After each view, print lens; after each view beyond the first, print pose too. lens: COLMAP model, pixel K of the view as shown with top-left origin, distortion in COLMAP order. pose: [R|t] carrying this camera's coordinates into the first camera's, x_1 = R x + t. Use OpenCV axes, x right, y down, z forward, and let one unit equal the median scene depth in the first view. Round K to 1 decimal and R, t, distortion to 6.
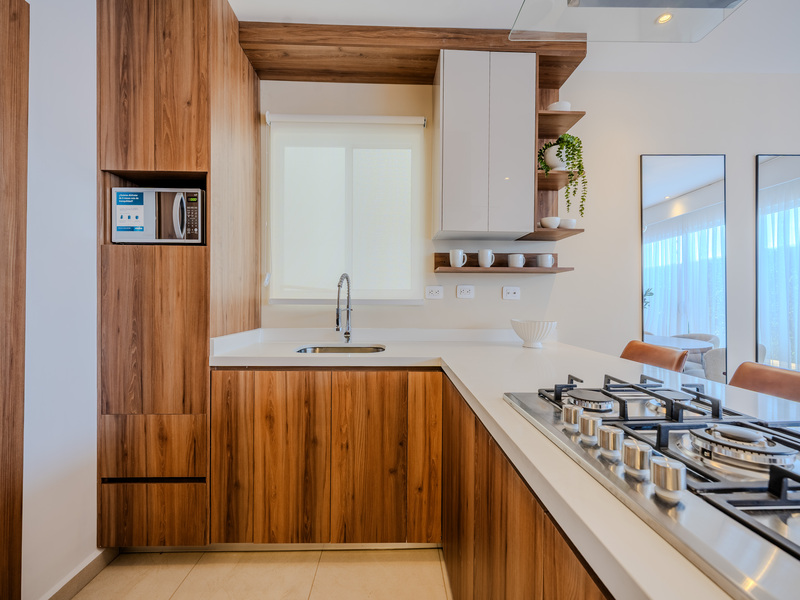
lens RADIAL K [[336.1, 0, 402.1], [0, 336.1, 300.2], [0, 0, 1]] dist [0.002173, -0.000080]
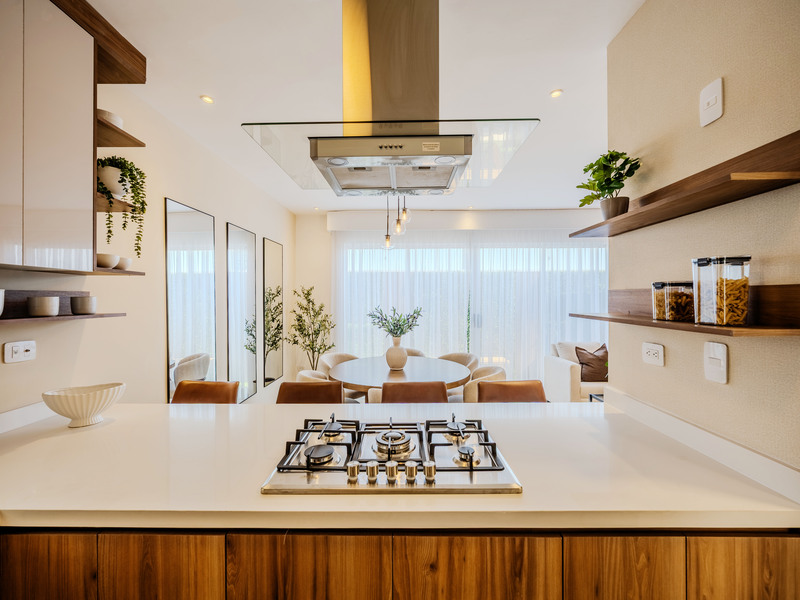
lens RADIAL K [[336.1, 0, 402.1], [0, 336.1, 300.2], [0, 0, 1]] dist [0.002173, -0.000080]
pose [[0.047138, -0.005927, 0.998871, -0.325903], [0.002561, 0.999980, 0.005812, -0.137044], [-0.998885, 0.002284, 0.047152, 0.258144]]
